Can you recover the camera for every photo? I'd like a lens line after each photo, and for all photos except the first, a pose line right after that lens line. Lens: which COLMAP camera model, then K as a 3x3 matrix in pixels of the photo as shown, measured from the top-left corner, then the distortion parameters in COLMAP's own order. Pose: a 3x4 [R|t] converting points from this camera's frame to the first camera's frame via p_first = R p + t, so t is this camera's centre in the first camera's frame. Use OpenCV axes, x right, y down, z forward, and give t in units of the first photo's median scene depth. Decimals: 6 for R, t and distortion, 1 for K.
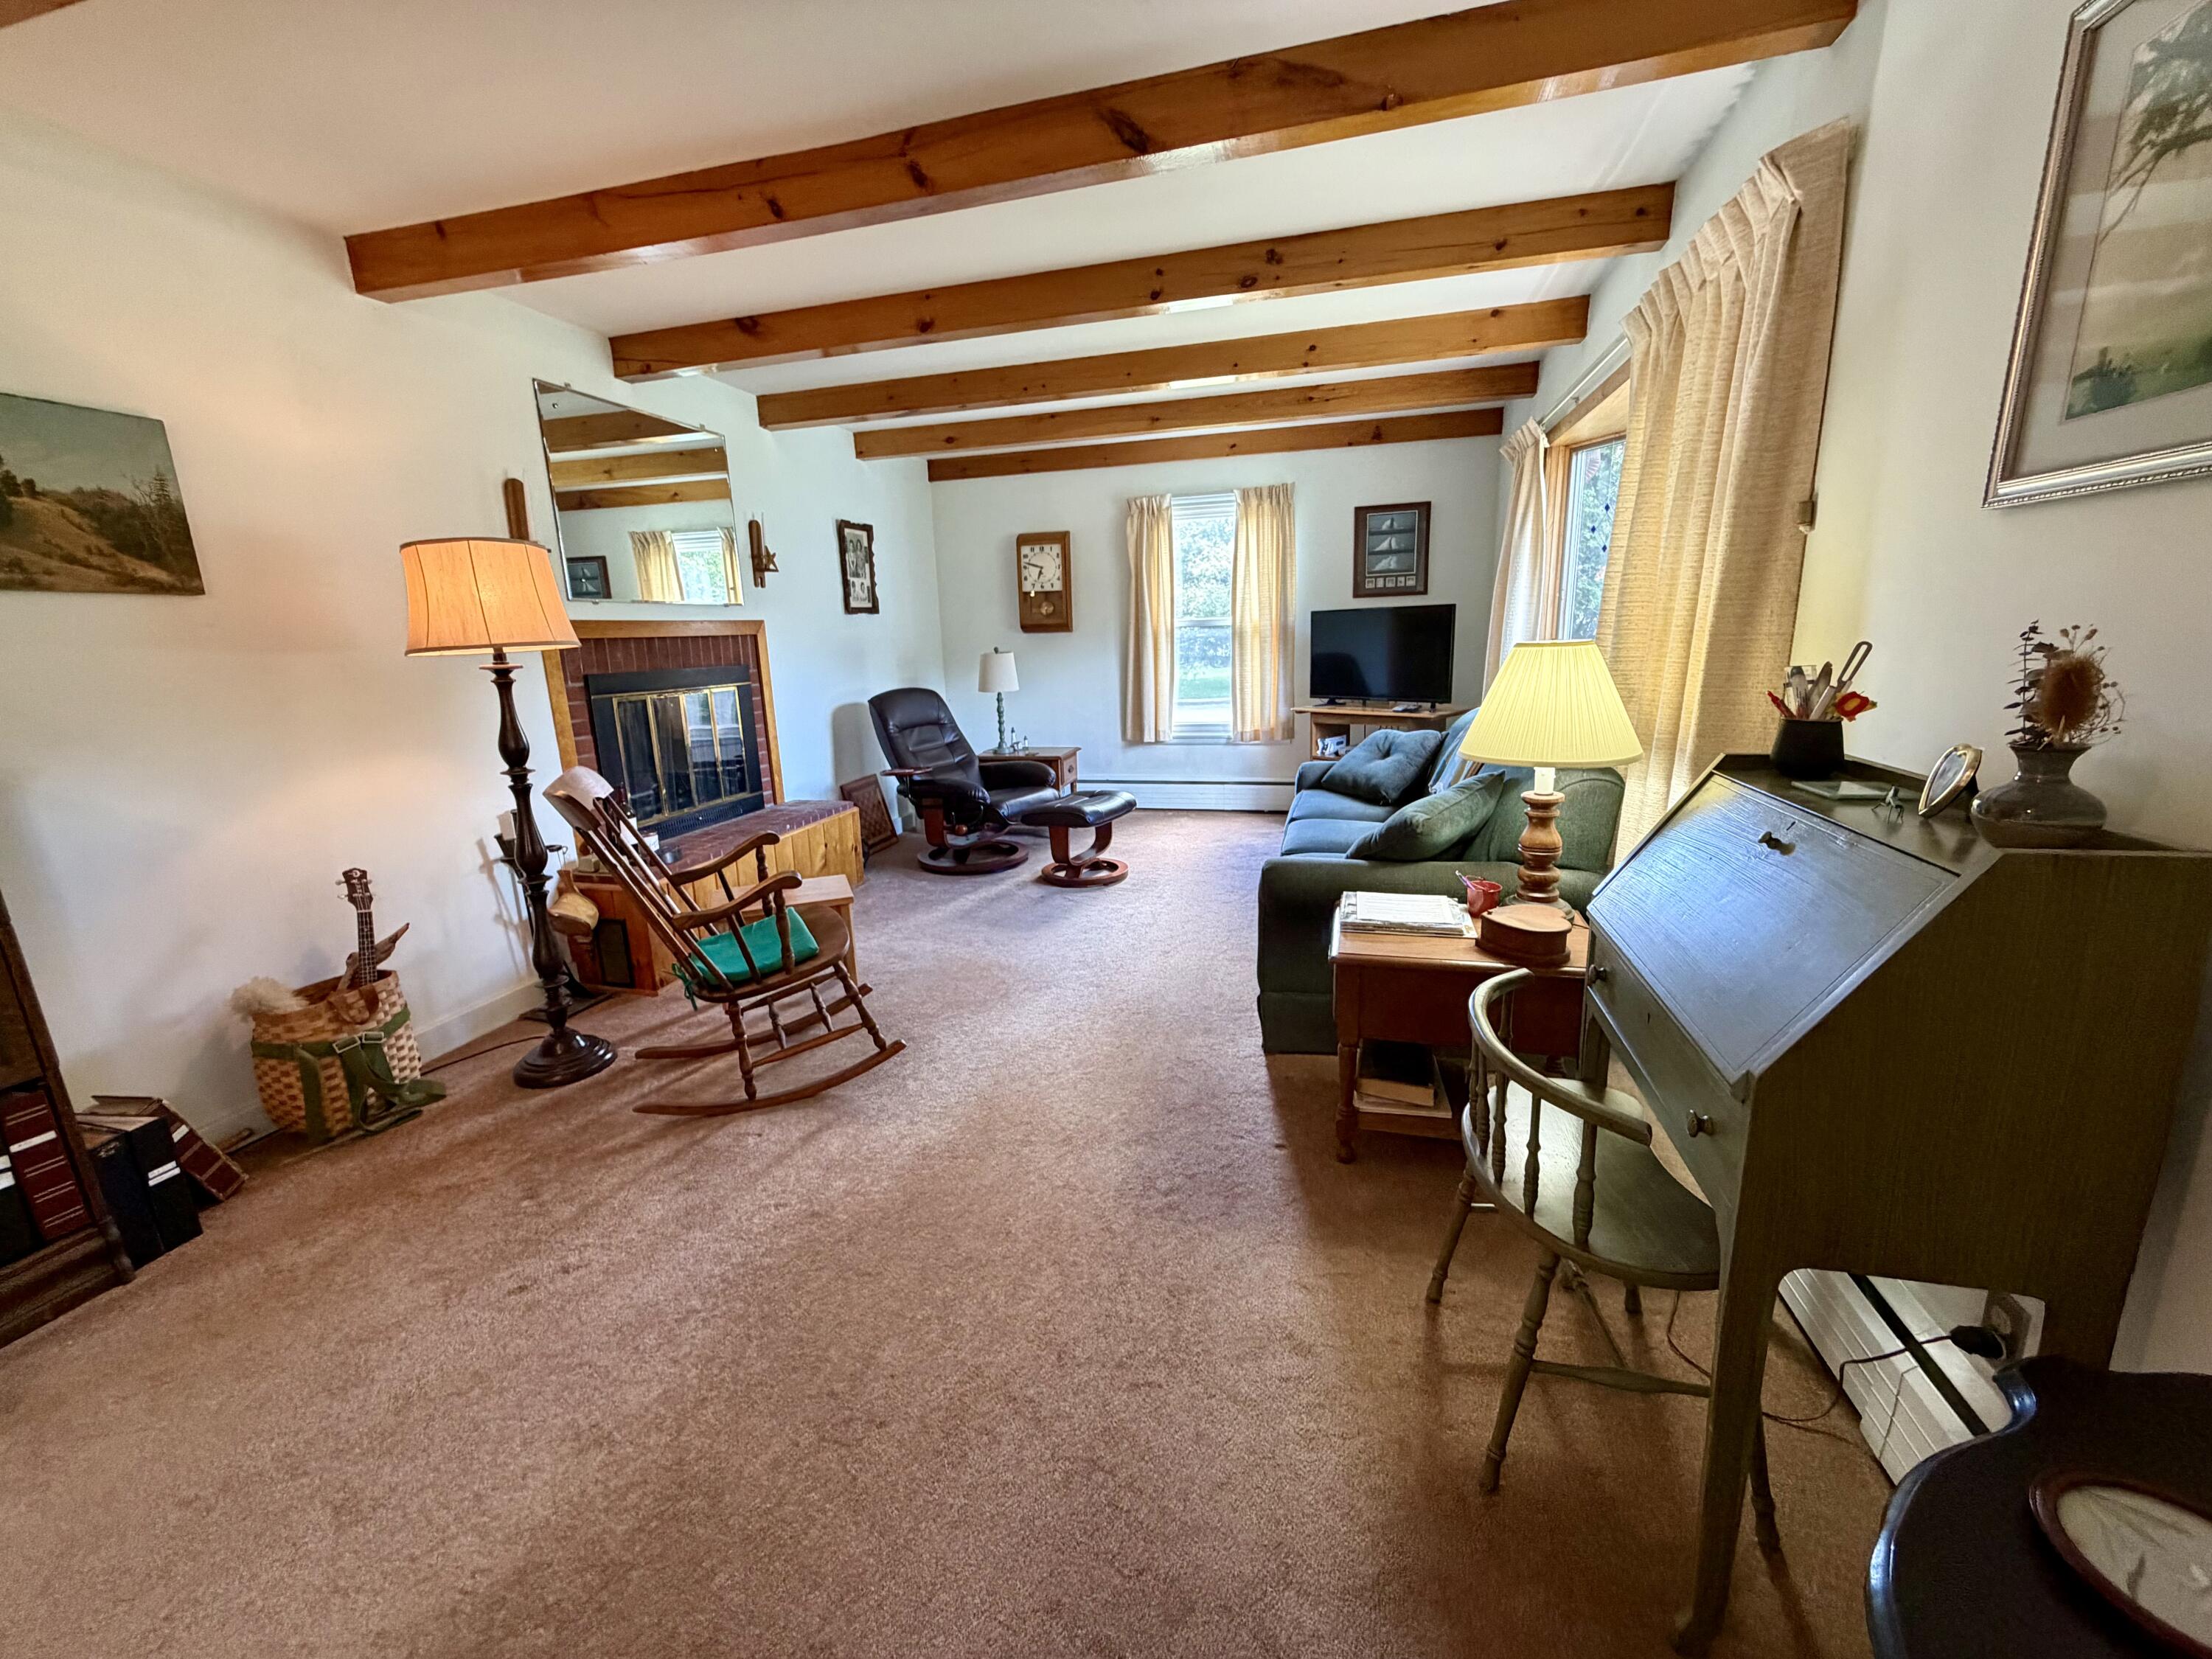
lens RADIAL K [[884.0, 0, 1108.8], [0, 884.0, 826.9], [0, 0, 1]] dist [0.001306, -0.000053]
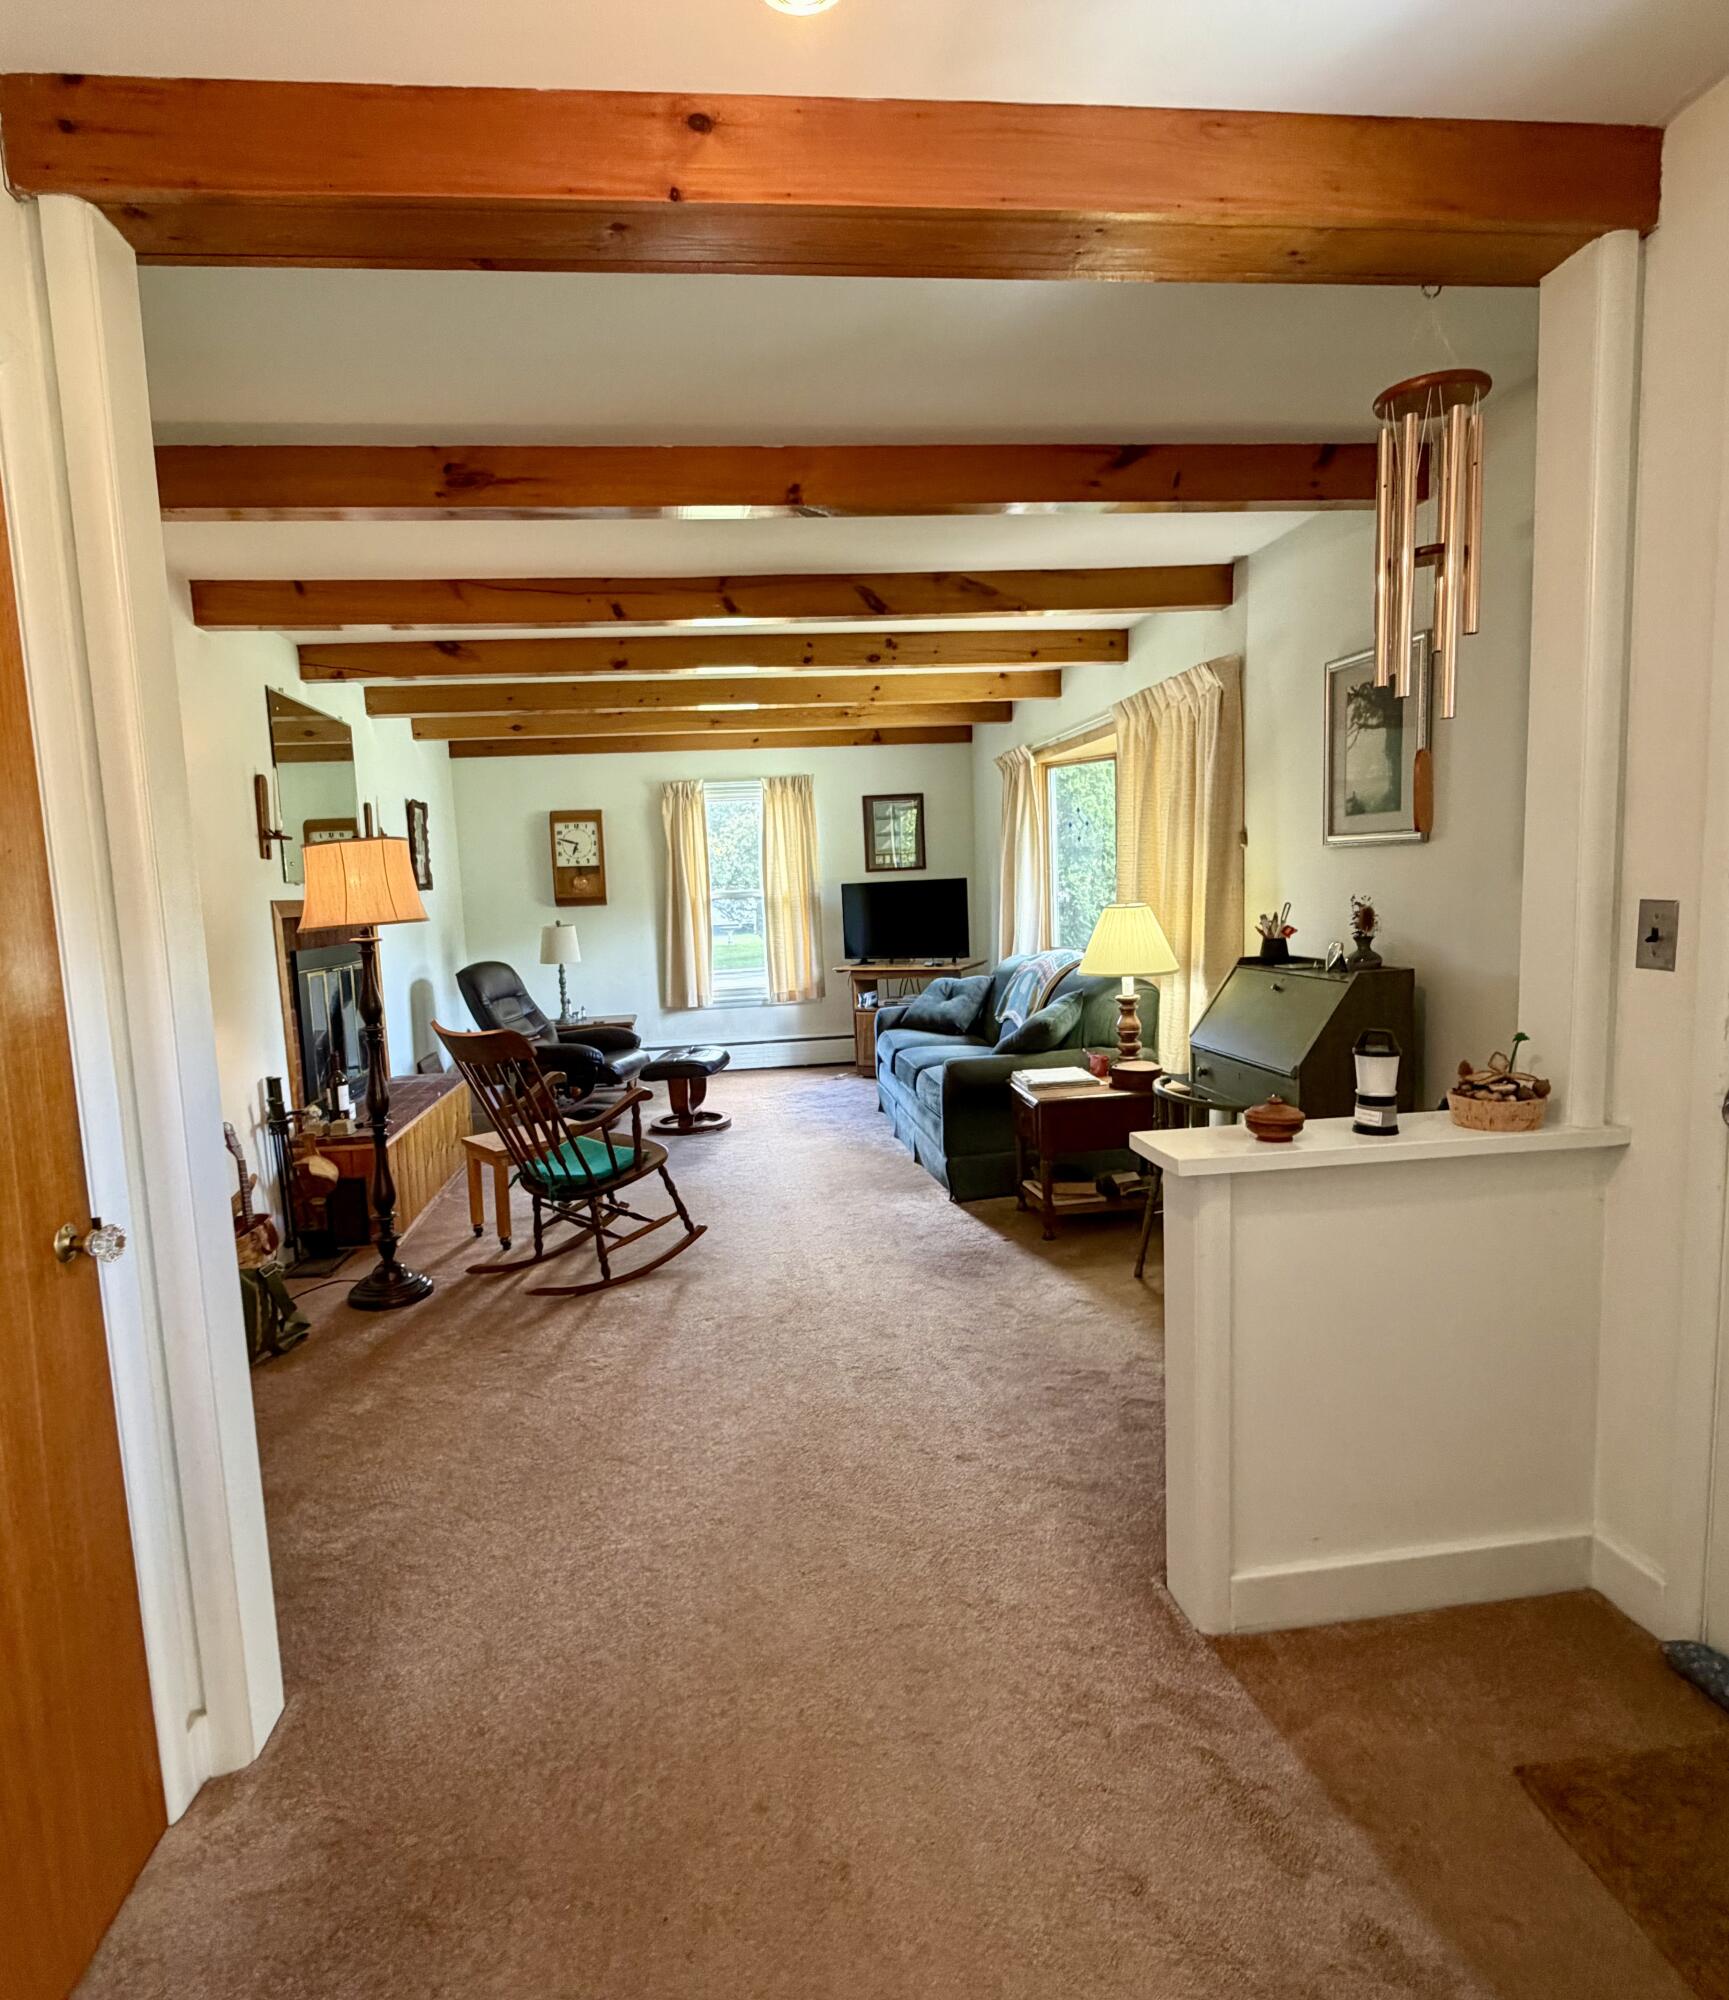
lens RADIAL K [[1045.2, 0, 851.6], [0, 1045.2, 1000.2], [0, 0, 1]] dist [-0.002124, -0.000708]
pose [[0.925409, -0.049323, 0.375746, -0.543400], [0.095219, 0.989949, -0.104563, 0.094971], [-0.366812, 0.132541, 0.920805, -0.458591]]
